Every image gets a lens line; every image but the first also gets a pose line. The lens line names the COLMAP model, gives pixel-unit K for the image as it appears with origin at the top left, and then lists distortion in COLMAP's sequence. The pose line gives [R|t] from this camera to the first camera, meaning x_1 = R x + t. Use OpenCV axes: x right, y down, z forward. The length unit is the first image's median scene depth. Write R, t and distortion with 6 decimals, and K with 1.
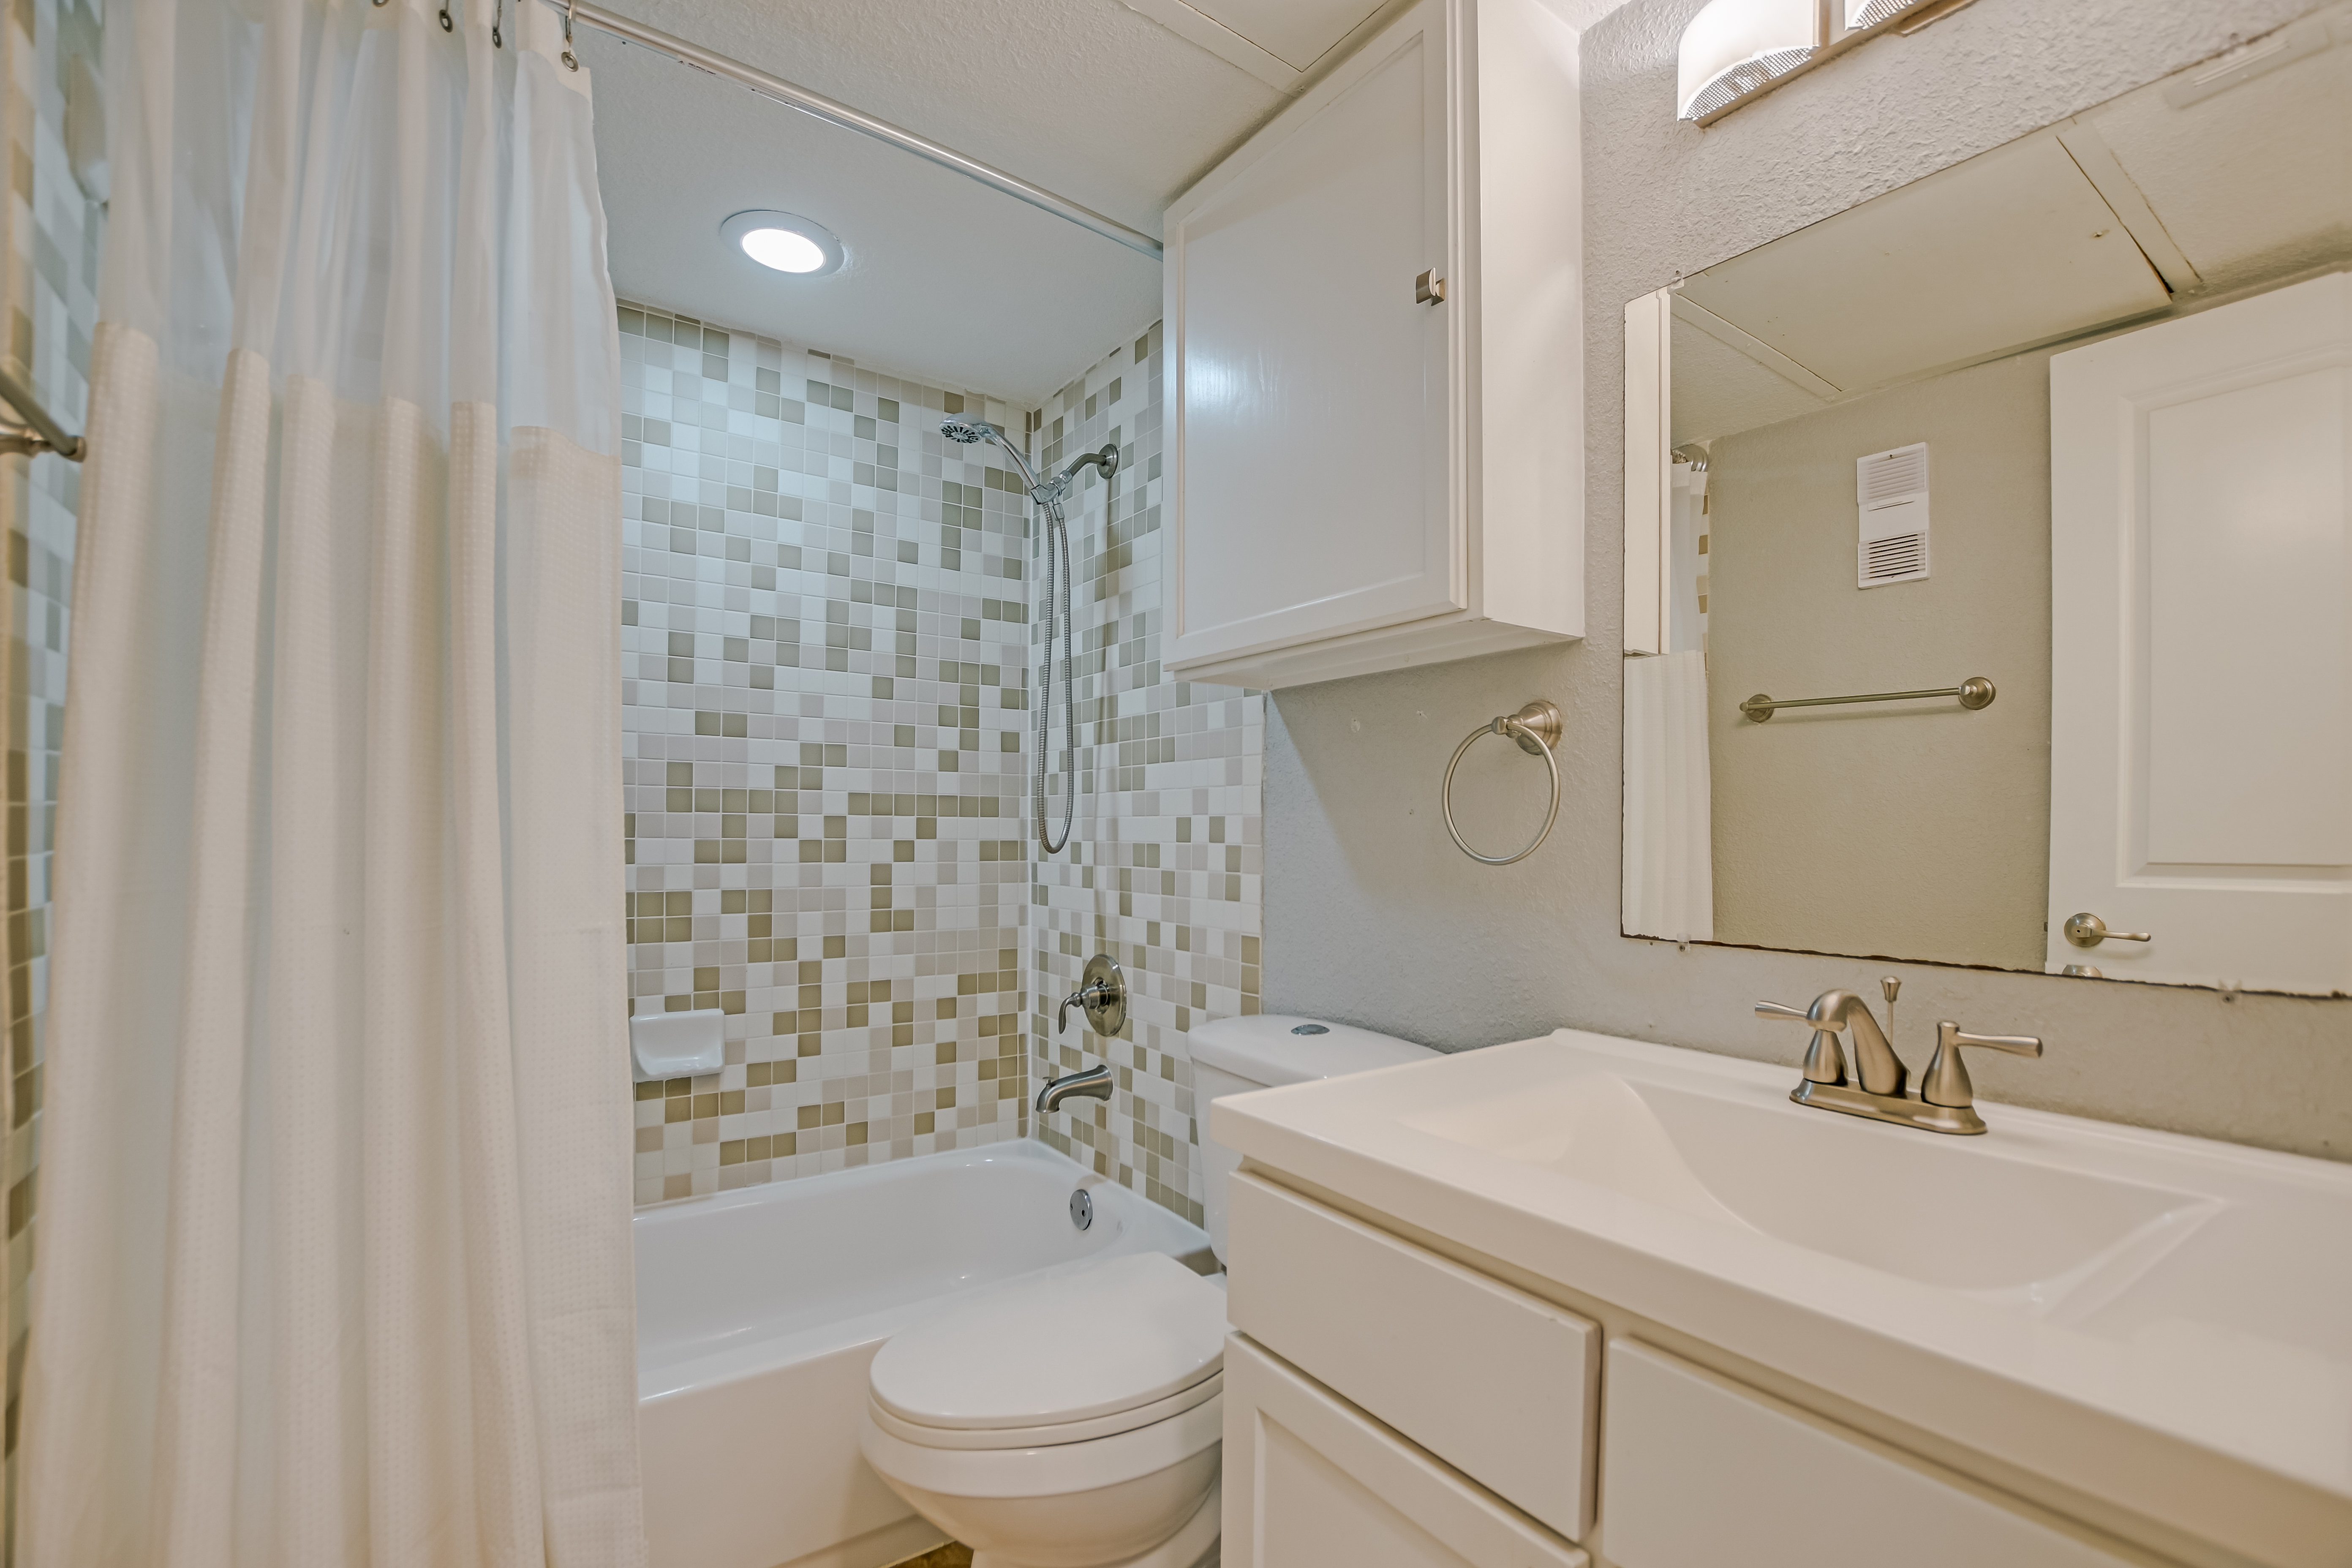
lens RADIAL K [[1040.8, 0, 1106.5], [0, 1040.8, 818.8], [0, 0, 1]] dist [-0.037865, 0.000379]
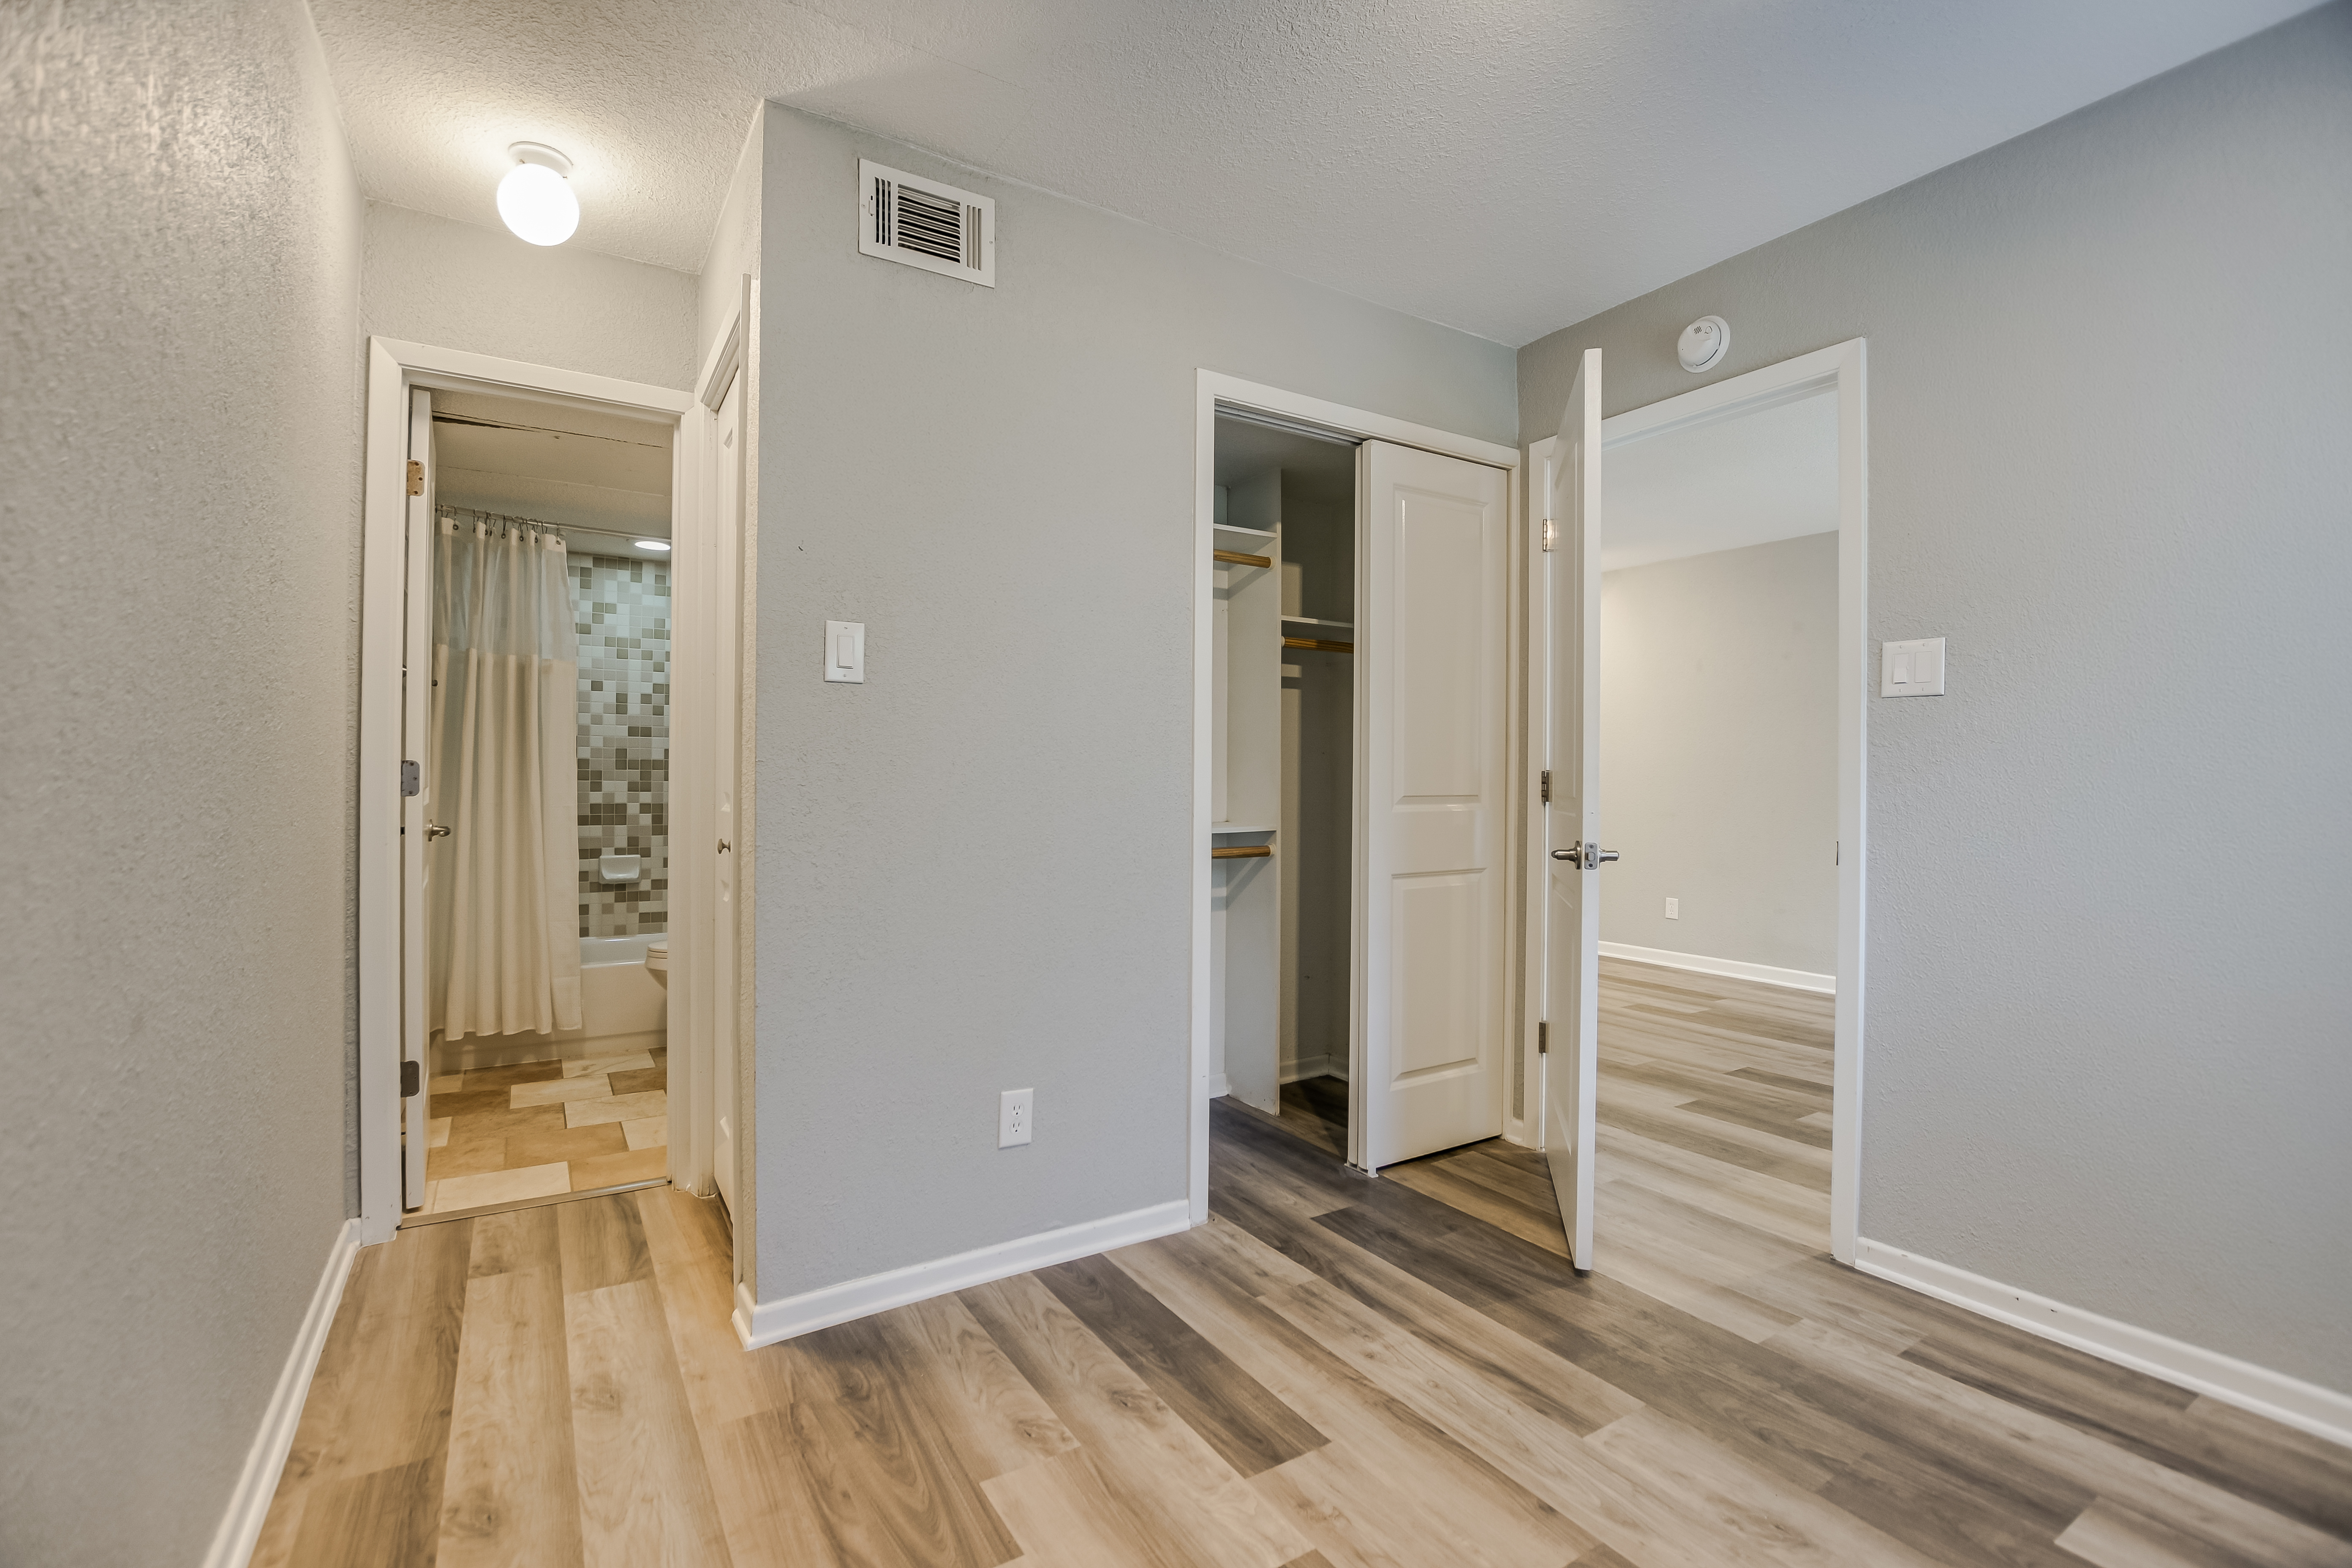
lens RADIAL K [[1040.8, 0, 1097.8], [0, 1040.8, 757.3], [0, 0, 1]] dist [-0.037865, 0.000379]
pose [[0.997835, -0.007358, -0.065362, 0.812289], [0.006566, 0.999903, -0.012314, 0.001618], [0.065446, 0.011859, 0.997786, -1.255221]]
